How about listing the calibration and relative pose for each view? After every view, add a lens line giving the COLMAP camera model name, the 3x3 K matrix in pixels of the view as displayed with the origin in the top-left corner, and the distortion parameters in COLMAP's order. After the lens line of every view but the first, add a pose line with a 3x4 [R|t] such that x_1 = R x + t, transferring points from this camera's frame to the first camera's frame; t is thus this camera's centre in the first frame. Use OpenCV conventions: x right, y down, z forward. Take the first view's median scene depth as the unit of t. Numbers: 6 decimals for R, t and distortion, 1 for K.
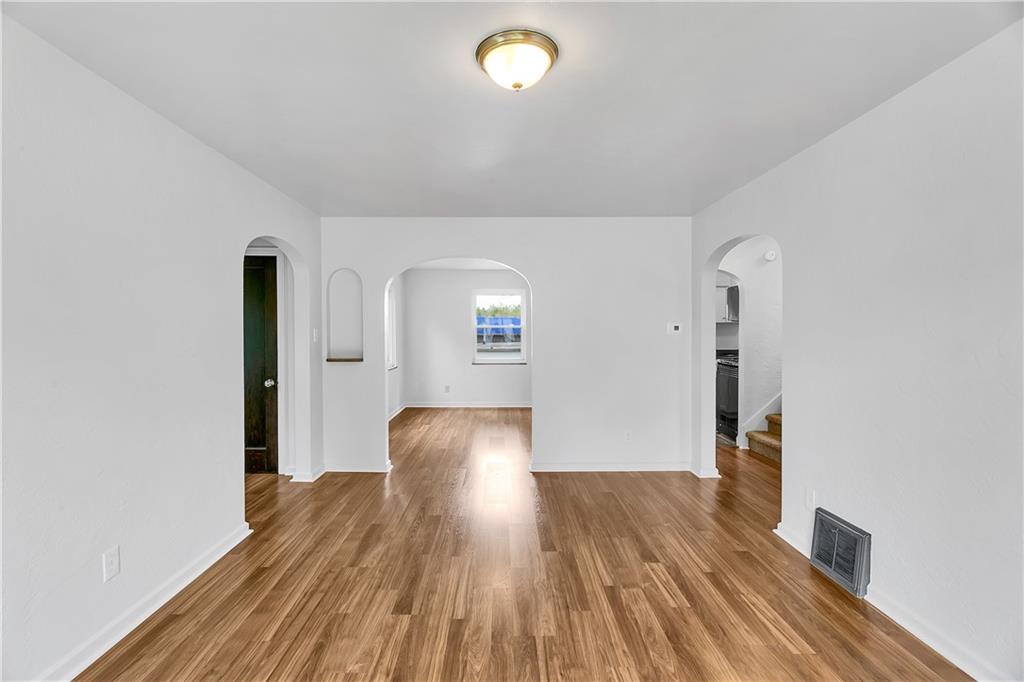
lens RADIAL K [[481.7, 0, 501.7], [0, 481.7, 339.5], [0, 0, 1]] dist [0.001986, 0.000714]
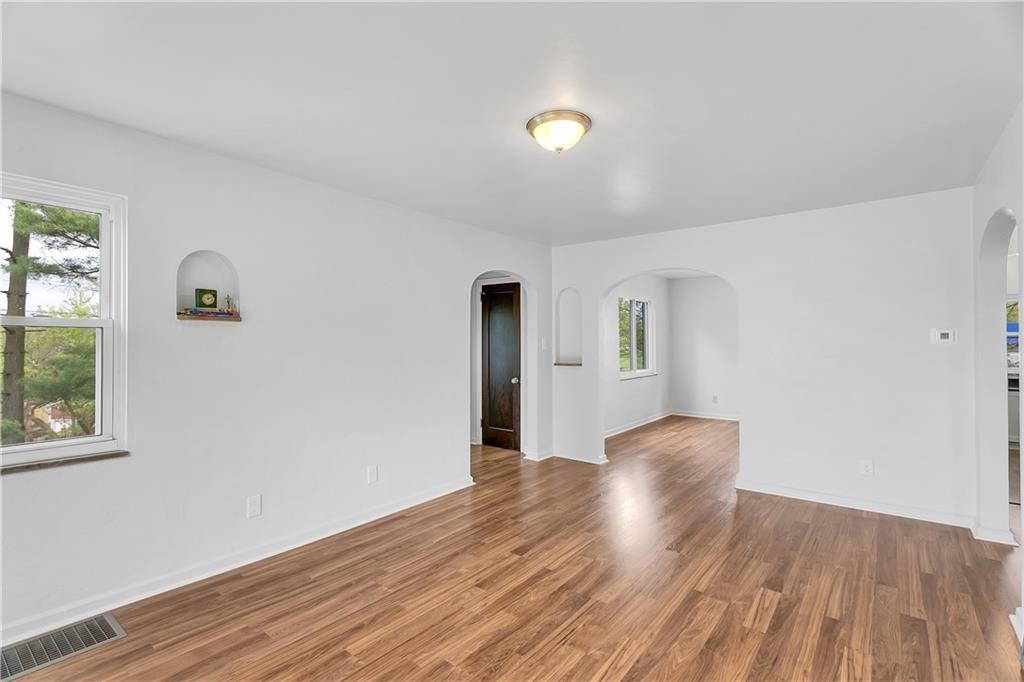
lens RADIAL K [[481.7, 0, 501.7], [0, 481.7, 339.5], [0, 0, 1]] dist [0.001986, 0.000714]
pose [[0.780535, -0.001821, -0.625110, 0.491724], [-0.008917, 0.999862, -0.014047, -0.001729], [0.625049, 0.016538, 0.780410, -0.057526]]
